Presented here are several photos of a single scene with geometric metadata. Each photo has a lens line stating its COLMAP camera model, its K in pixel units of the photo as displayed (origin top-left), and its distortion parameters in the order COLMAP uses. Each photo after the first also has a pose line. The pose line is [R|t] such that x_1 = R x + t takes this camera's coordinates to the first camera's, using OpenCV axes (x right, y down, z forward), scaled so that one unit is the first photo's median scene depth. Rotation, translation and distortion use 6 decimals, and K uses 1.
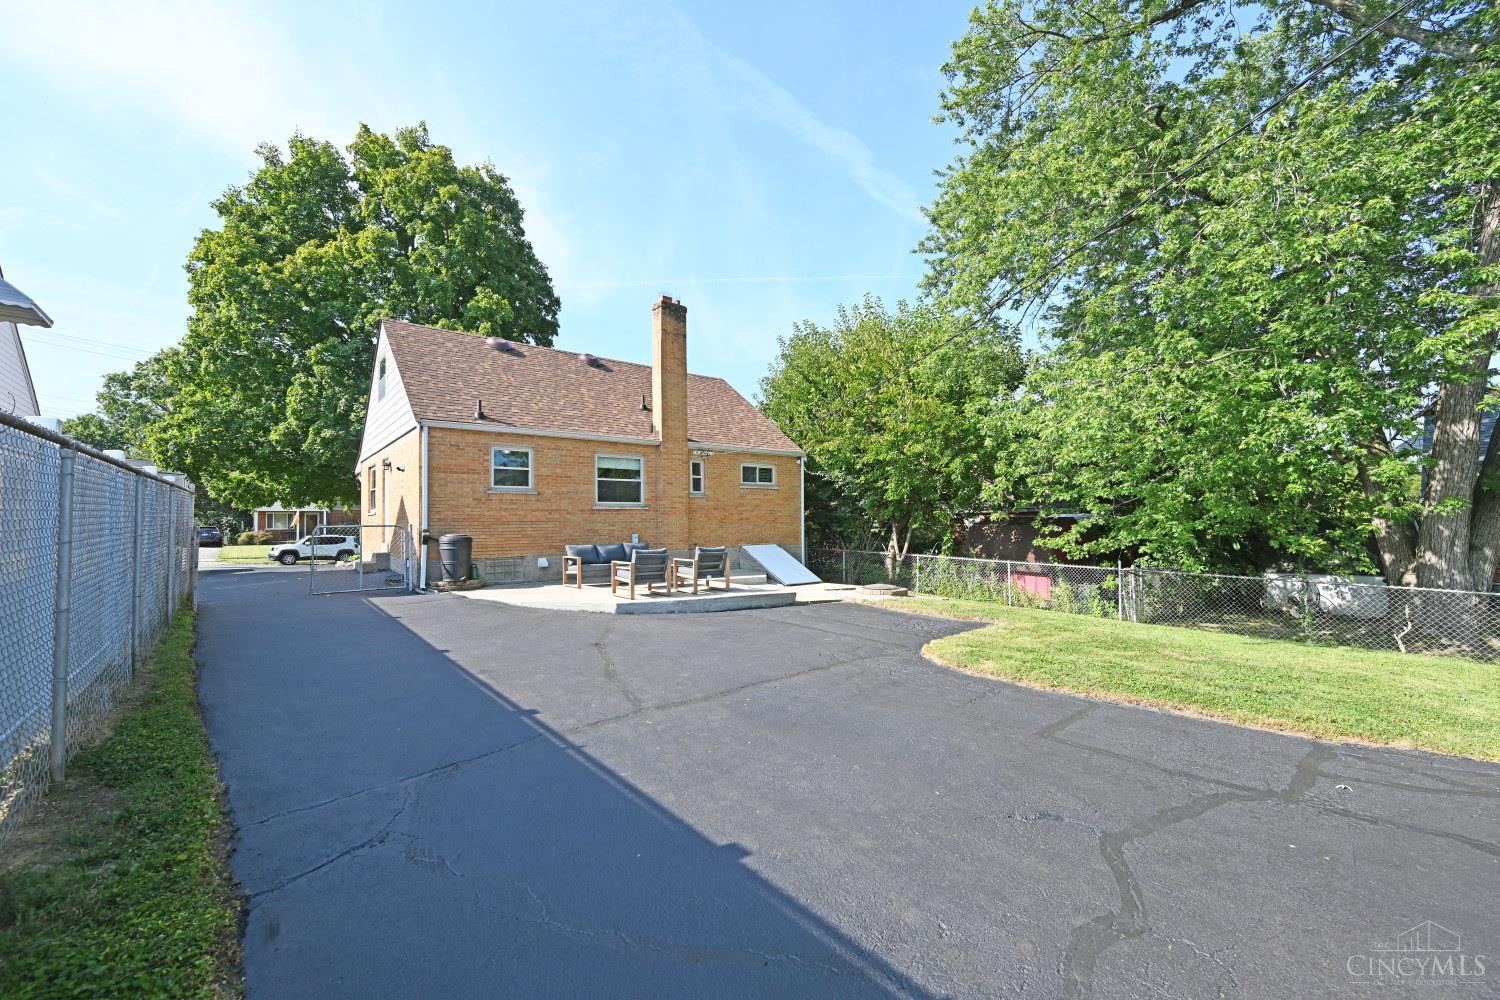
lens RADIAL K [[587.5, 0, 764.1], [0, 587.5, 506.2], [0, 0, 1]] dist [0.000588, 0.000013]
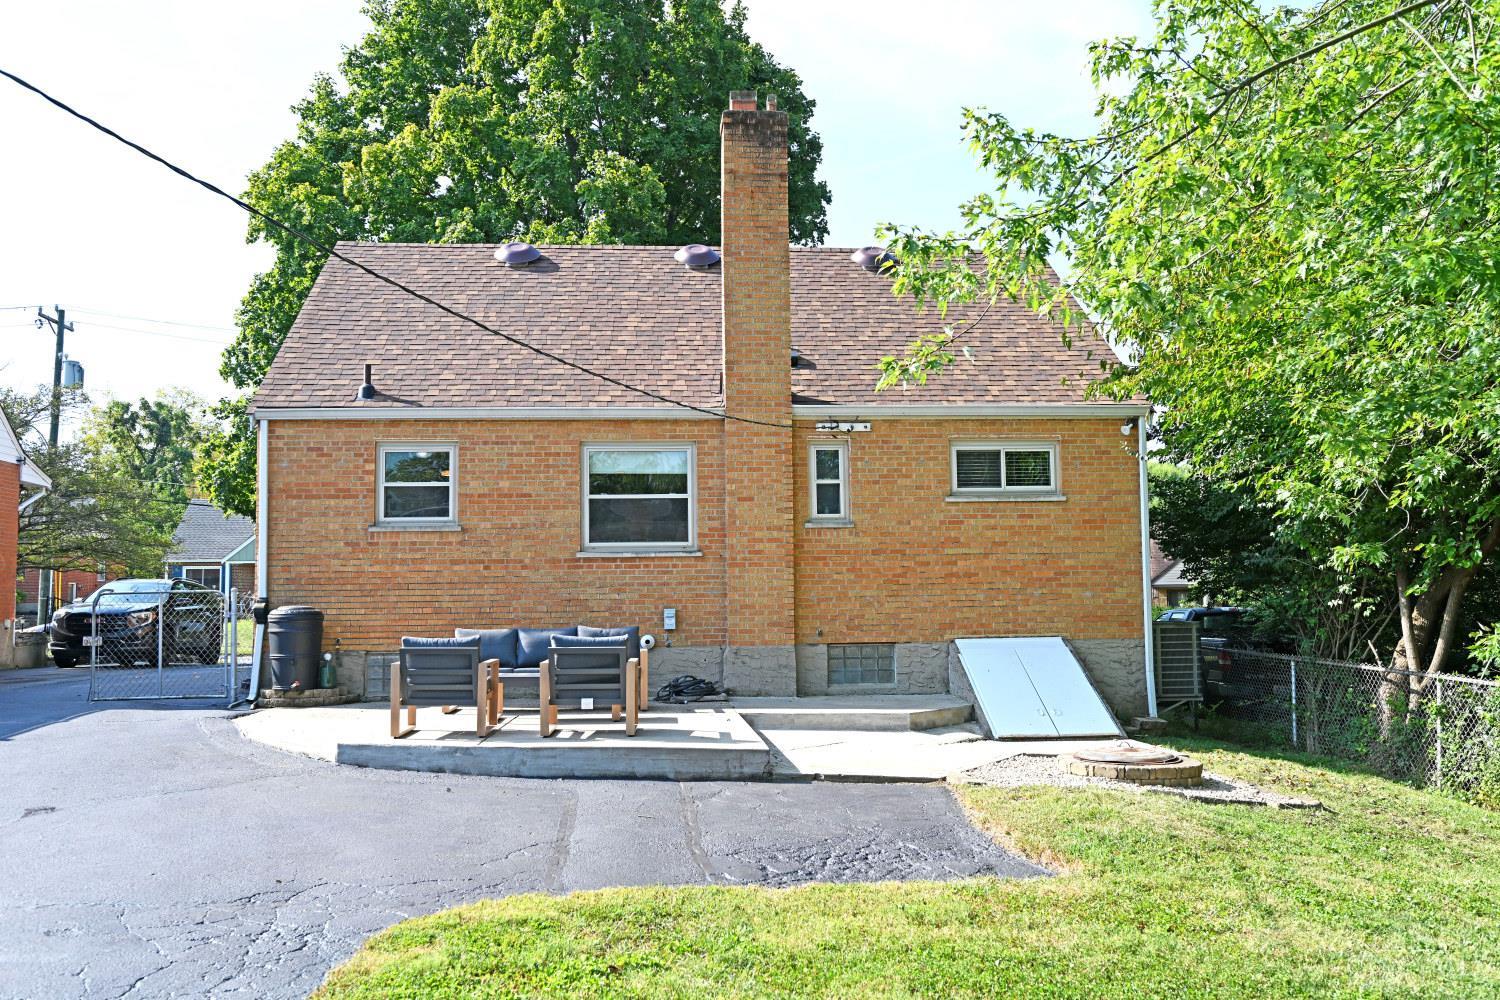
lens RADIAL K [[1280.7, 0, 779.6], [0, 1280.7, 496.7], [0, 0, 1]] dist [-0.003760, -0.001638]
pose [[0.827348, -0.045165, -0.559871, 0.424325], [0.019519, 0.998472, -0.051703, 0.011779], [0.561351, 0.031849, 0.826965, 0.185823]]
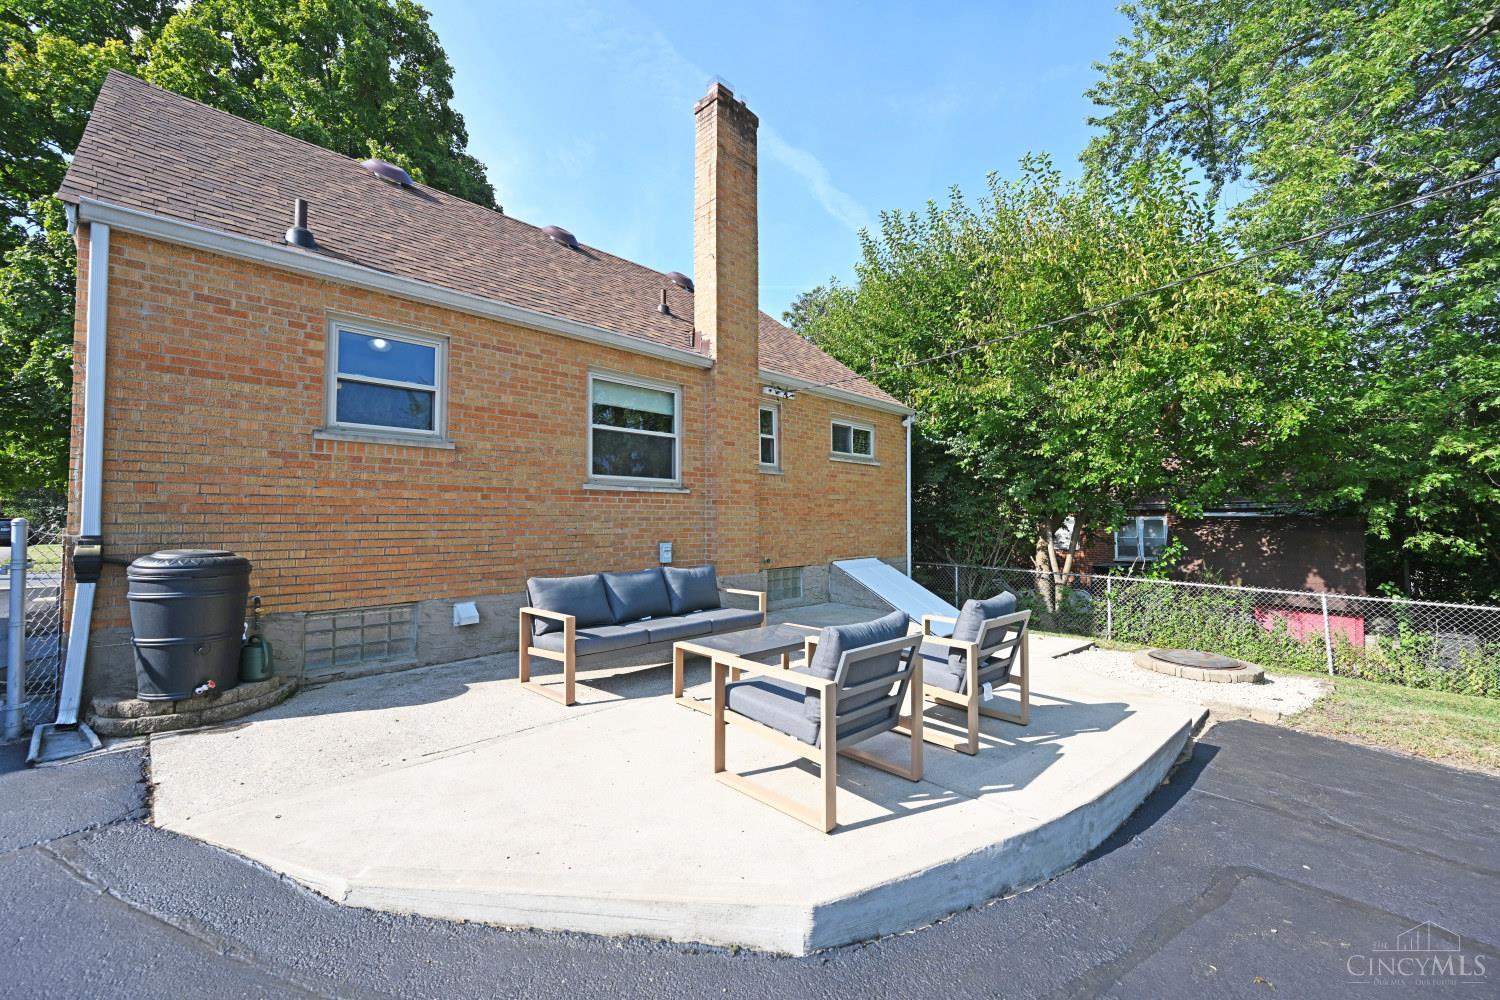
lens RADIAL K [[587.5, 0, 762.7], [0, 587.5, 497.6], [0, 0, 1]] dist [0.000588, 0.000013]
pose [[0.995524, 0.012526, 0.093675, -0.179816], [-0.011617, 0.999880, -0.010235, 0.013251], [-0.093792, 0.009101, 0.995550, 0.489678]]
